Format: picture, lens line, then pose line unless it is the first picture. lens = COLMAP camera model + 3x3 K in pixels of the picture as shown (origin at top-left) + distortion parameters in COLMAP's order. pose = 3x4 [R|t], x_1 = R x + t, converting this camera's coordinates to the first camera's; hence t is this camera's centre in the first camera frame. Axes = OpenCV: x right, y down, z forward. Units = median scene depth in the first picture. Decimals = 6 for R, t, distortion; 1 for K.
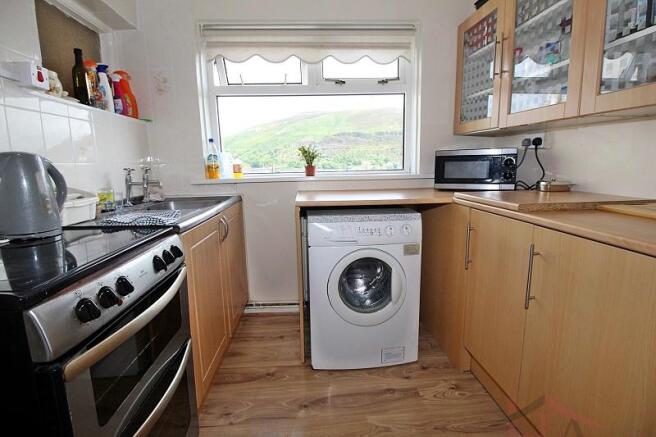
lens RADIAL K [[304.3, 0, 330.3], [0, 304.3, 214.4], [0, 0, 1]] dist [0.001735, -0.013001]
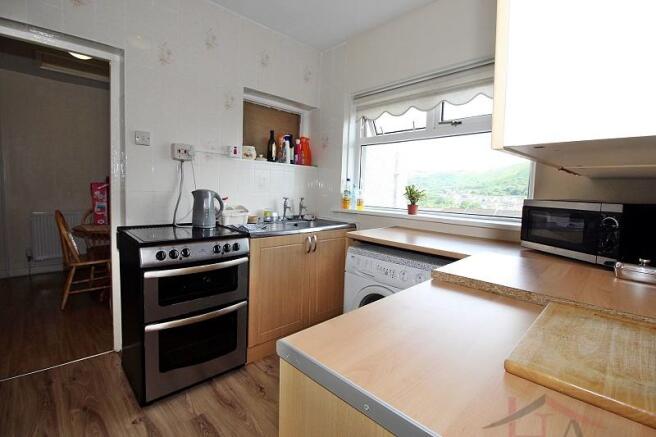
lens RADIAL K [[304.3, 0, 330.3], [0, 304.3, 214.4], [0, 0, 1]] dist [0.001735, -0.013001]
pose [[0.640062, 0.105273, -0.761077, 0.658240], [-0.172145, 0.985035, -0.008522, -0.079488], [0.748790, 0.136470, 0.648605, 0.117830]]
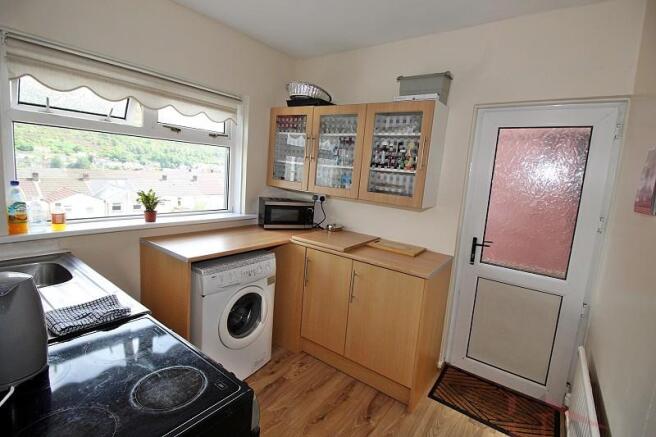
lens RADIAL K [[304.3, 0, 330.3], [0, 304.3, 214.4], [0, 0, 1]] dist [0.001735, -0.013001]
pose [[0.638347, -0.036892, 0.768864, -0.528300], [0.035229, 0.999204, 0.018695, -0.171951], [-0.768942, 0.015152, 0.639139, -0.084735]]
